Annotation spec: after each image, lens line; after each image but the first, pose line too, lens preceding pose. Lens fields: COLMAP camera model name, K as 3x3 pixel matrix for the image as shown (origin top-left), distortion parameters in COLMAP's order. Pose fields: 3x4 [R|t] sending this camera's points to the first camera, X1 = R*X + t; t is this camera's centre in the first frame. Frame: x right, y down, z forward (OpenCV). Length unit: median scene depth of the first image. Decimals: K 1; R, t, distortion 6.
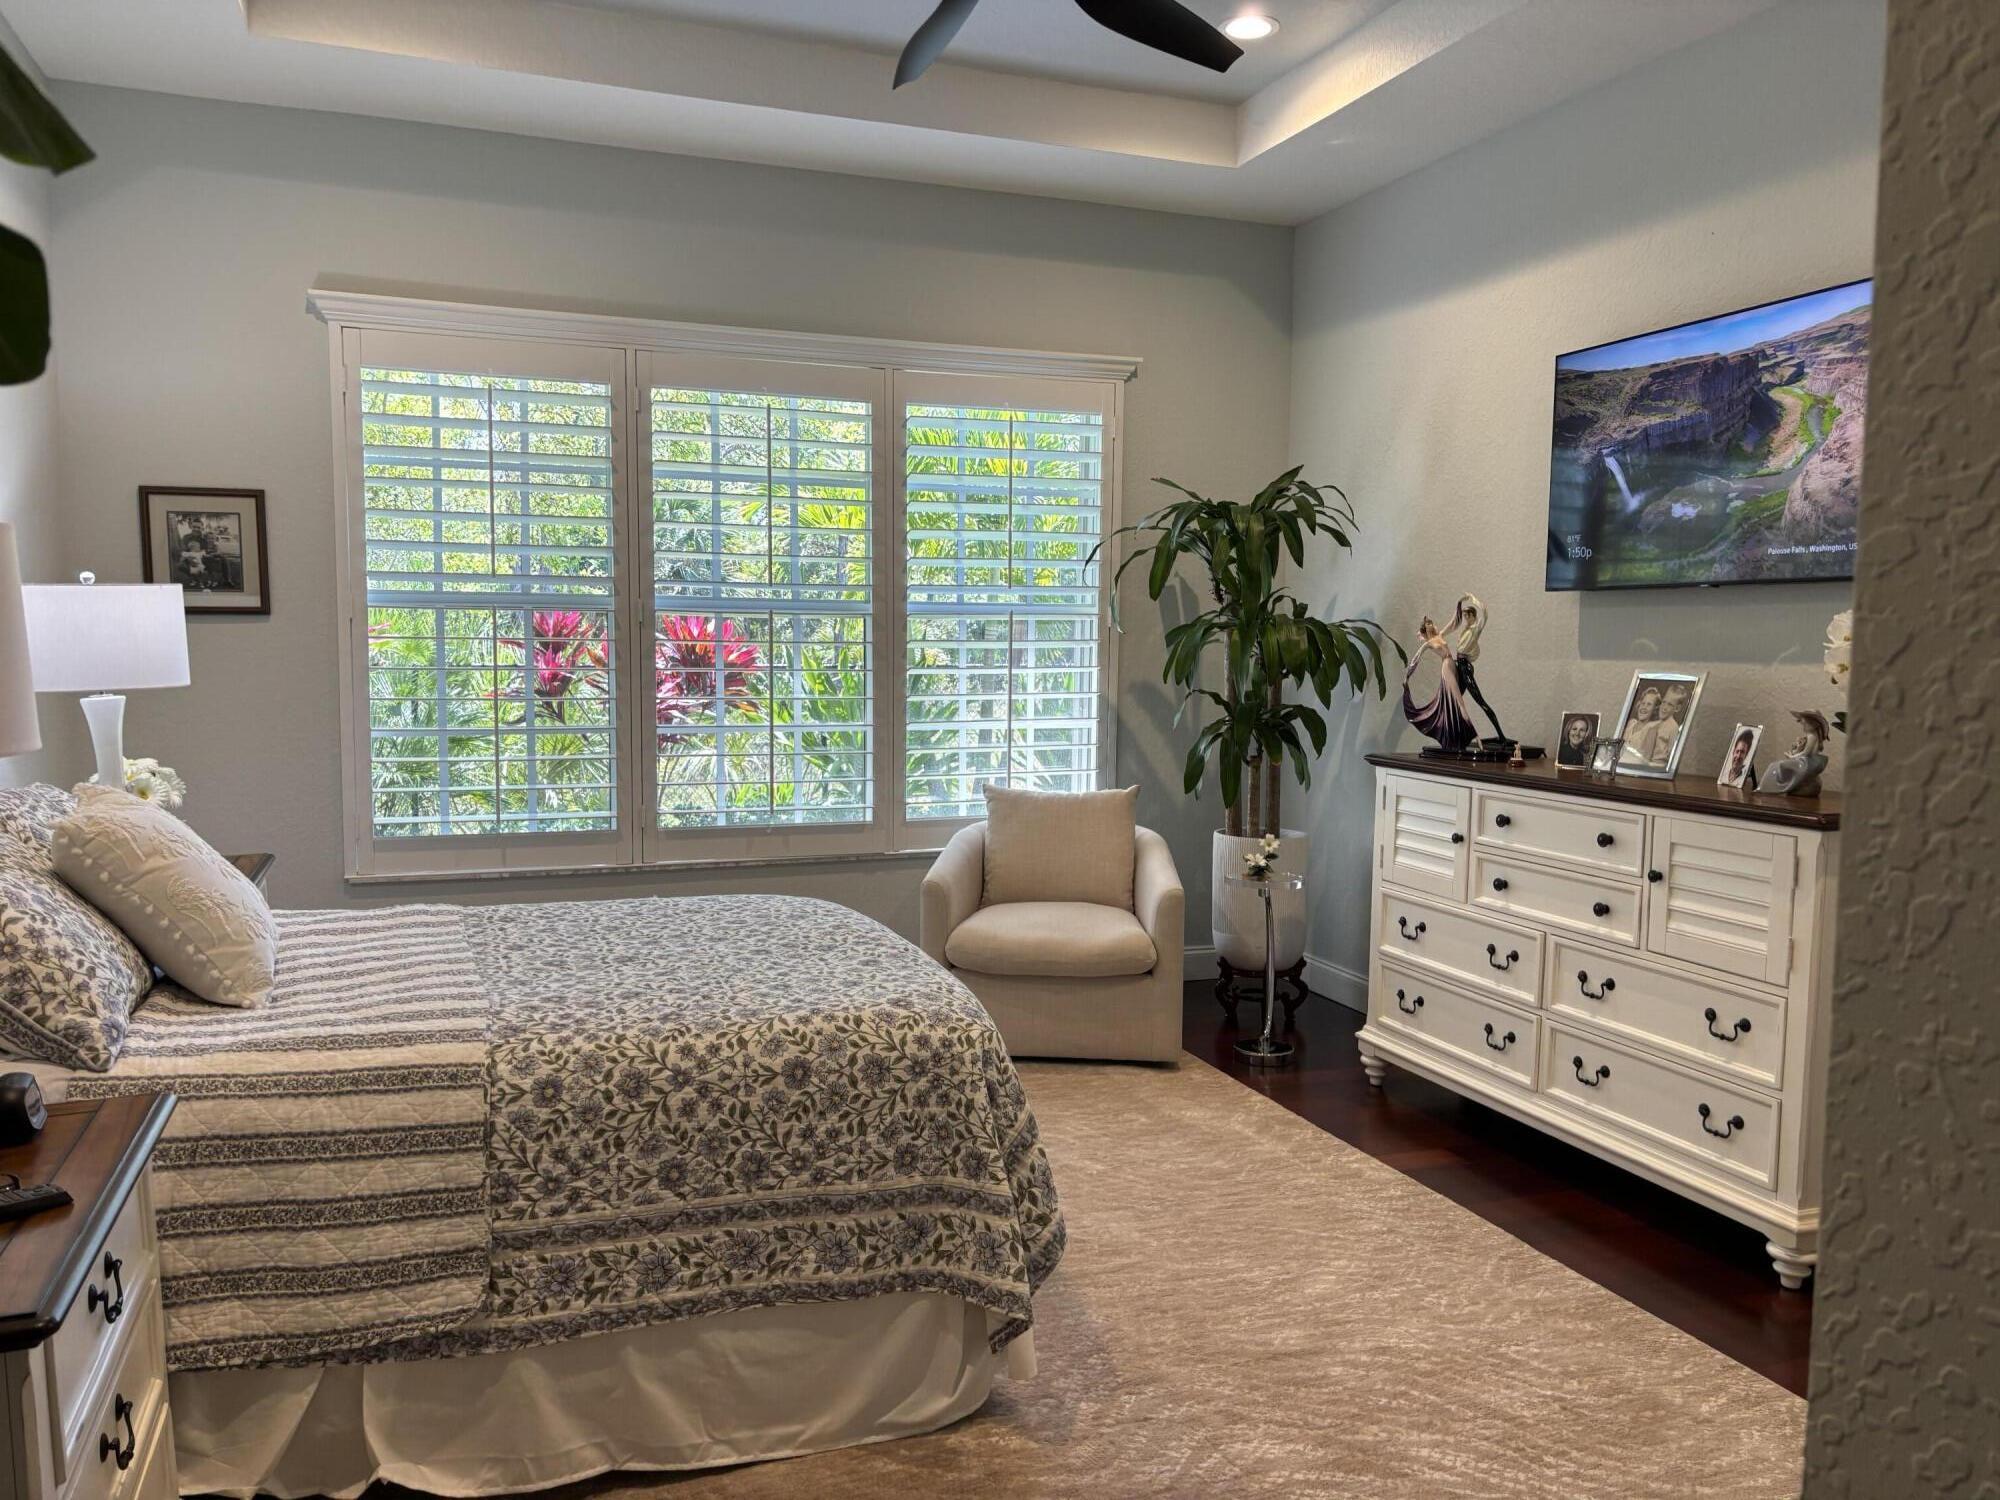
lens RADIAL K [[1508.5, 0, 991.9], [0, 1508.5, 767.4], [0, 0, 1]] dist [0.063890, -0.072264]
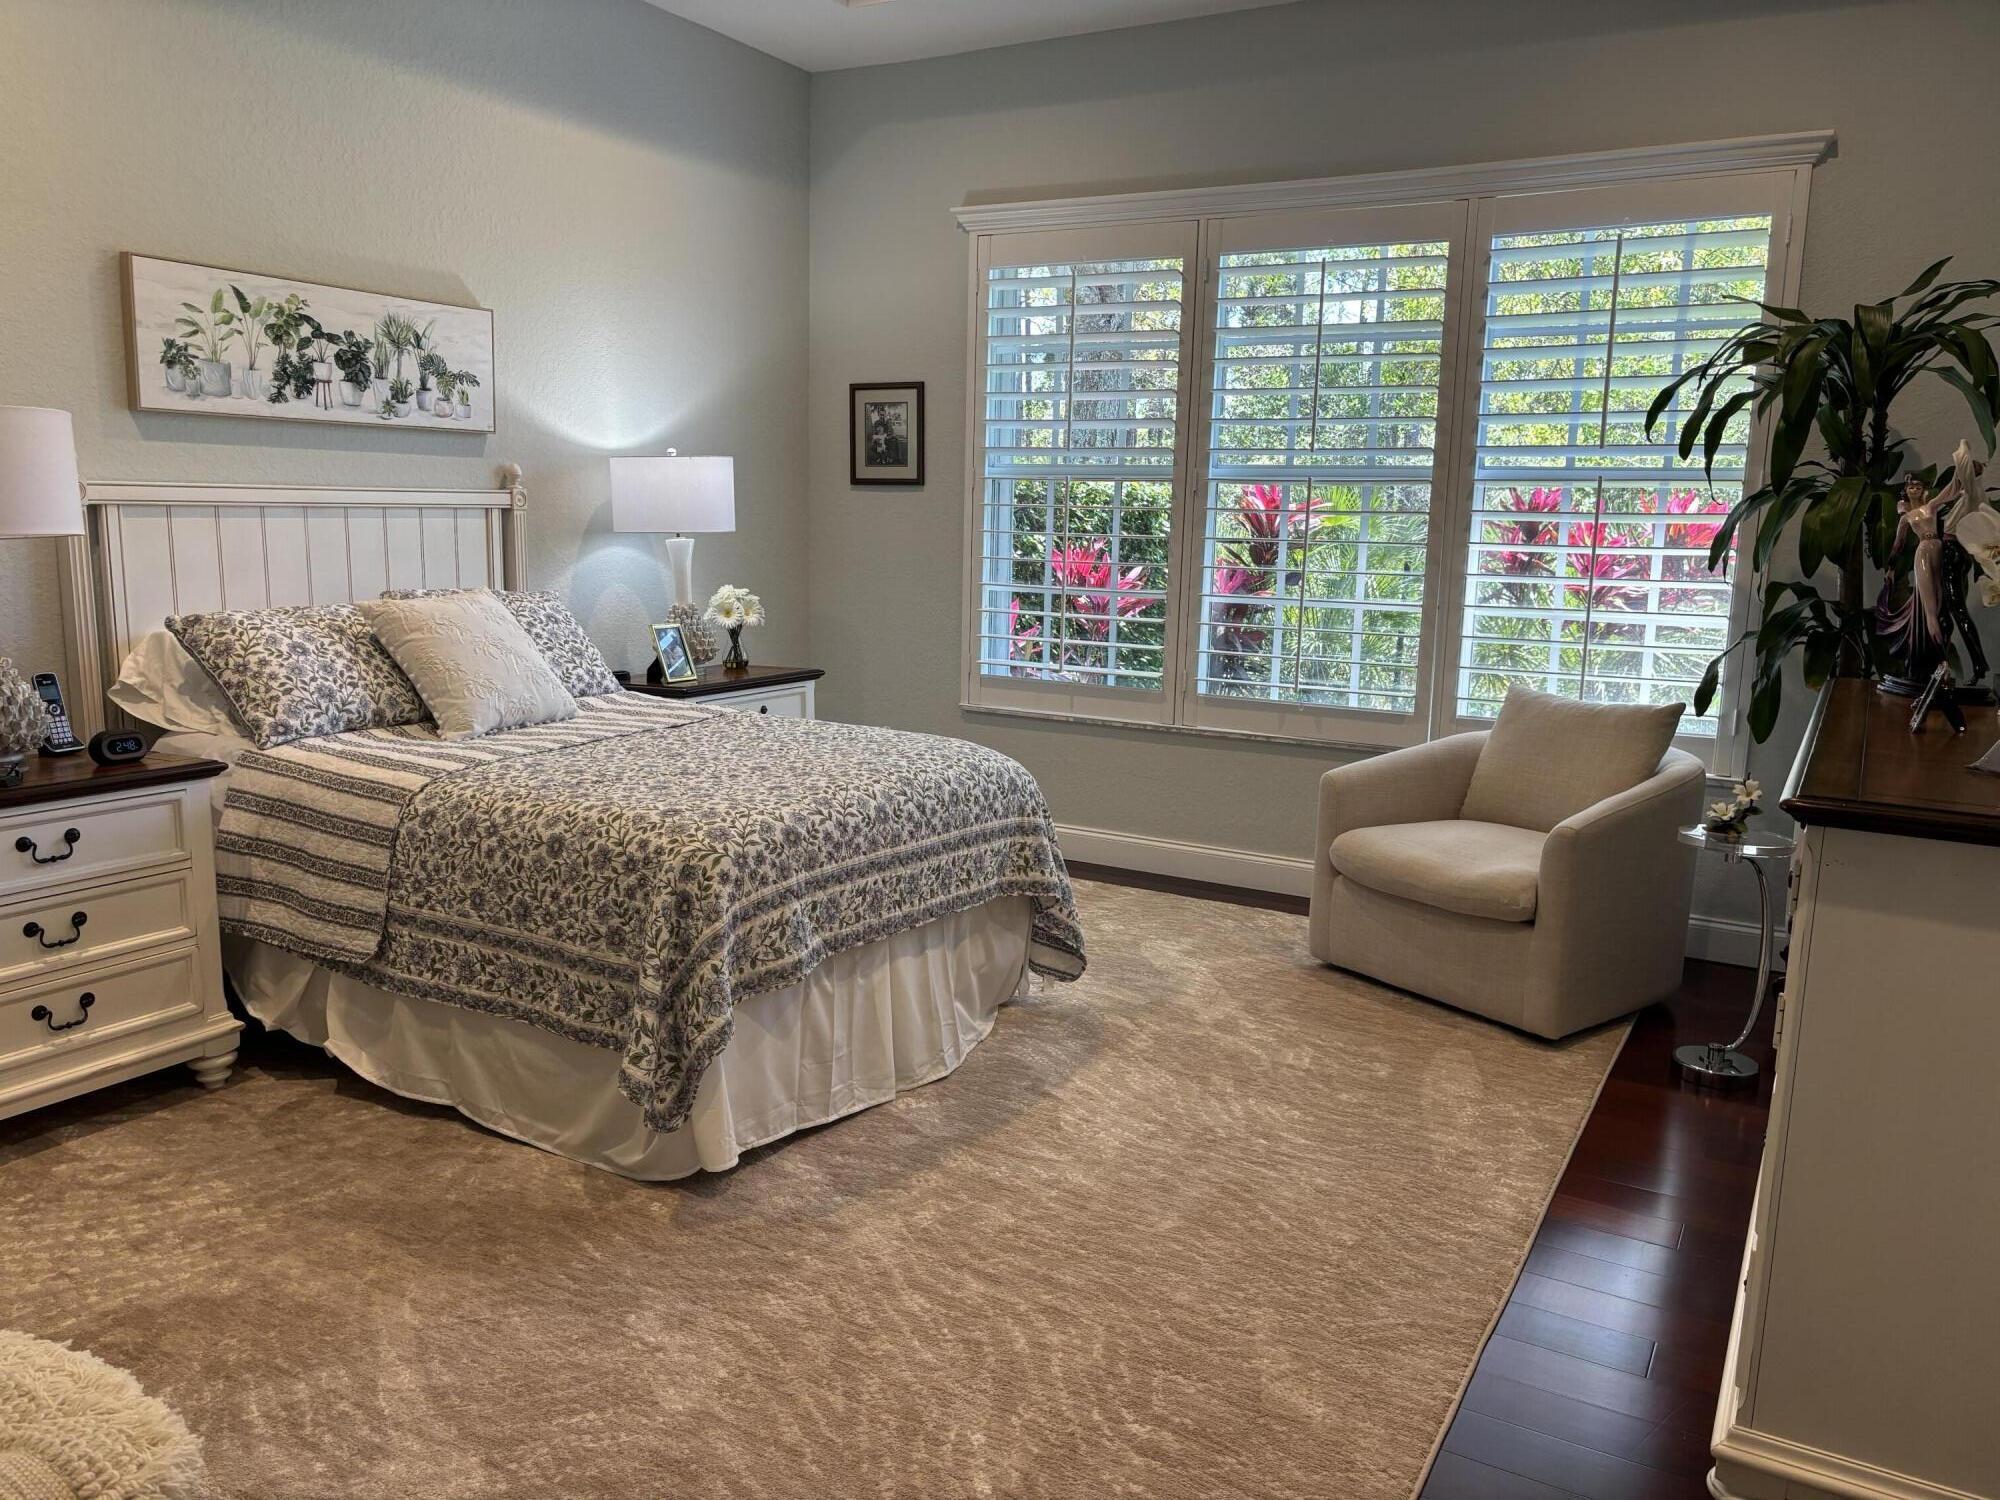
lens RADIAL K [[1508.5, 0, 1001.5], [0, 1508.5, 755.0], [0, 0, 1]] dist [0.063890, -0.072264]
pose [[0.644201, 0.133157, -0.753176, 0.992016], [-0.086033, 0.991095, 0.101634, -0.023988], [0.760002, -0.000675, 0.649920, 0.475048]]
